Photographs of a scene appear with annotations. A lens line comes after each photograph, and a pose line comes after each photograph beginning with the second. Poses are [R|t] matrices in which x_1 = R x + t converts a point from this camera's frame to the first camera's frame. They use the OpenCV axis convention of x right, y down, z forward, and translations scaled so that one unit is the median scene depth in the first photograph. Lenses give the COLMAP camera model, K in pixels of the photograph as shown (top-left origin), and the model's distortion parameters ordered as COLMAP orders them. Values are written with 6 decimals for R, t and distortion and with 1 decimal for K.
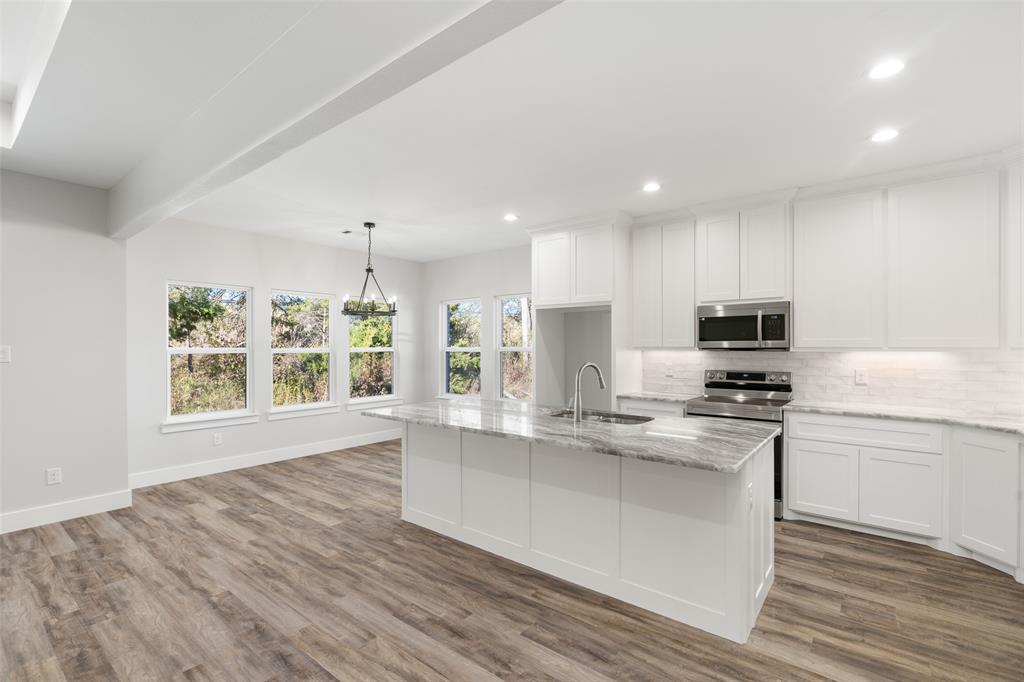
lens RADIAL K [[469.3, 0, 500.0], [0, 469.3, 344.6], [0, 0, 1]] dist [-0.002841, -0.000765]
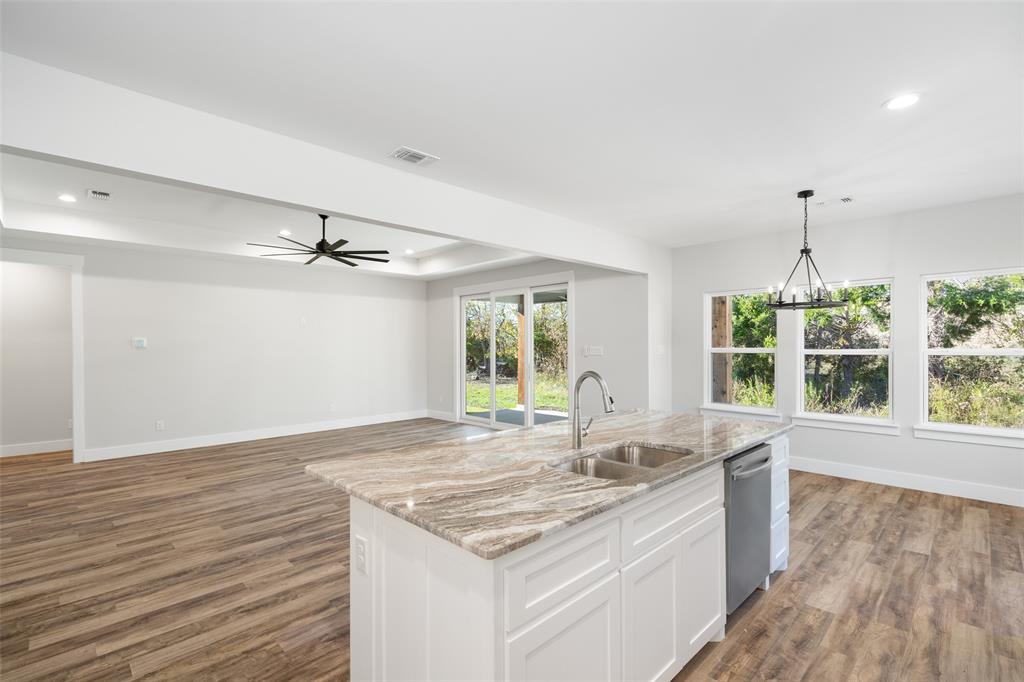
lens RADIAL K [[469.3, 0, 518.4], [0, 469.3, 348.3], [0, 0, 1]] dist [-0.002841, -0.000765]
pose [[-0.102410, 0.009001, -0.994701, 0.668602], [0.004106, 0.999954, 0.008626, -0.003760], [0.994734, -0.003201, -0.102443, 0.716556]]
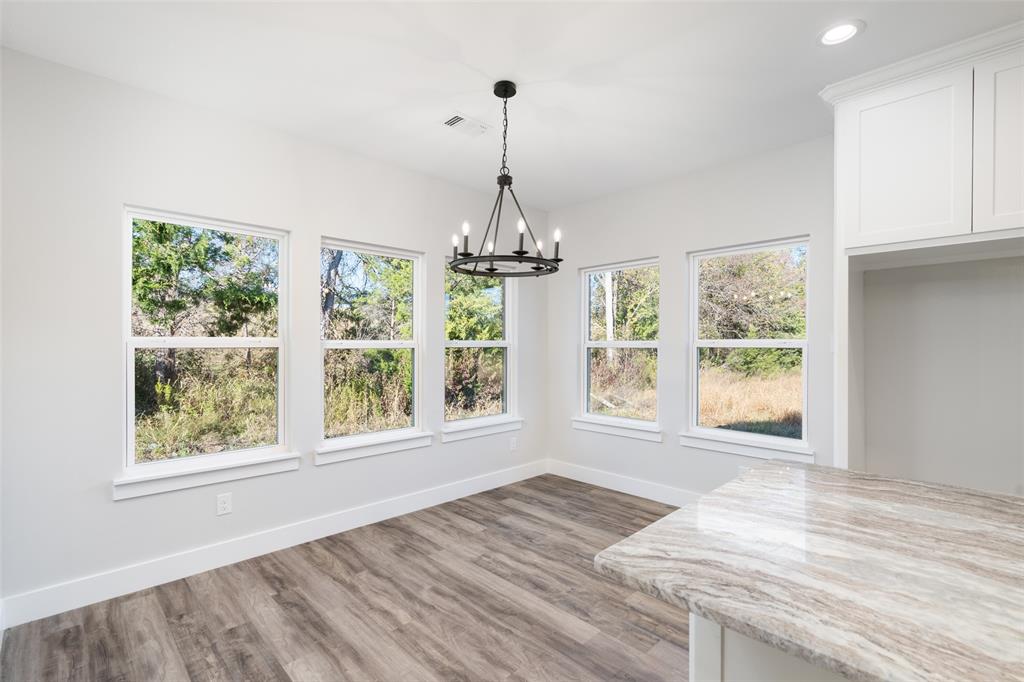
lens RADIAL K [[469.3, 0, 505.8], [0, 469.3, 347.1], [0, 0, 1]] dist [-0.002841, -0.000765]
pose [[0.993628, 0.004887, -0.112607, -0.264837], [-0.004240, 0.999973, 0.005987, 0.017484], [0.112633, -0.005472, 0.993622, 0.606771]]
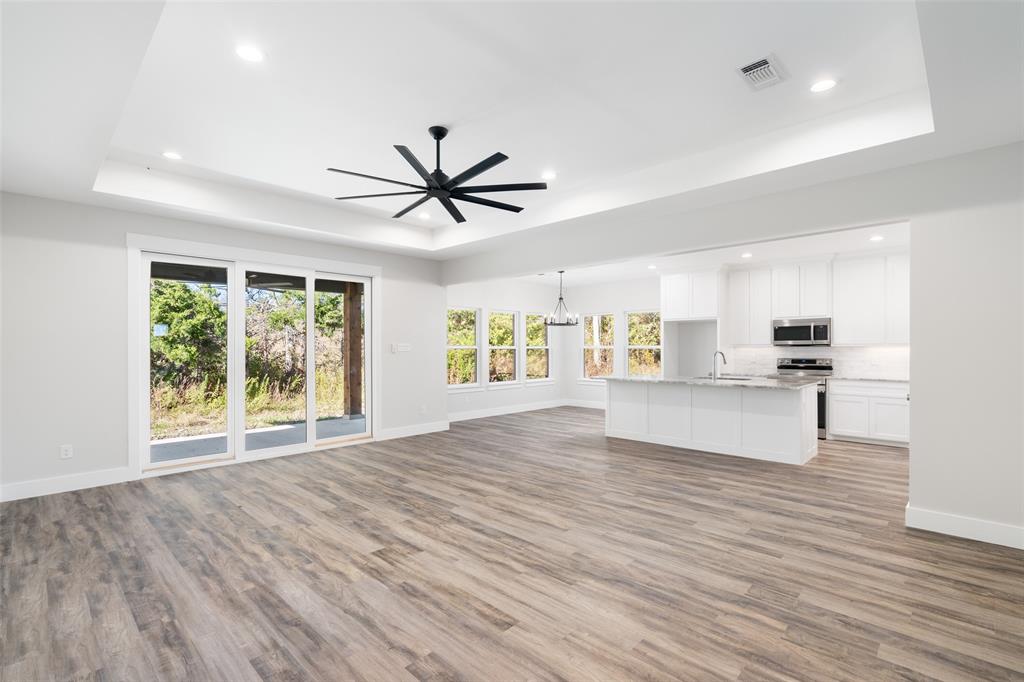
lens RADIAL K [[469.3, 0, 505.6], [0, 469.3, 348.2], [0, 0, 1]] dist [-0.002841, -0.000765]
pose [[0.996191, 0.003077, -0.087144, -0.397884], [-0.003296, 0.999992, -0.002362, 0.028318], [0.087136, 0.002640, 0.996193, -0.773022]]
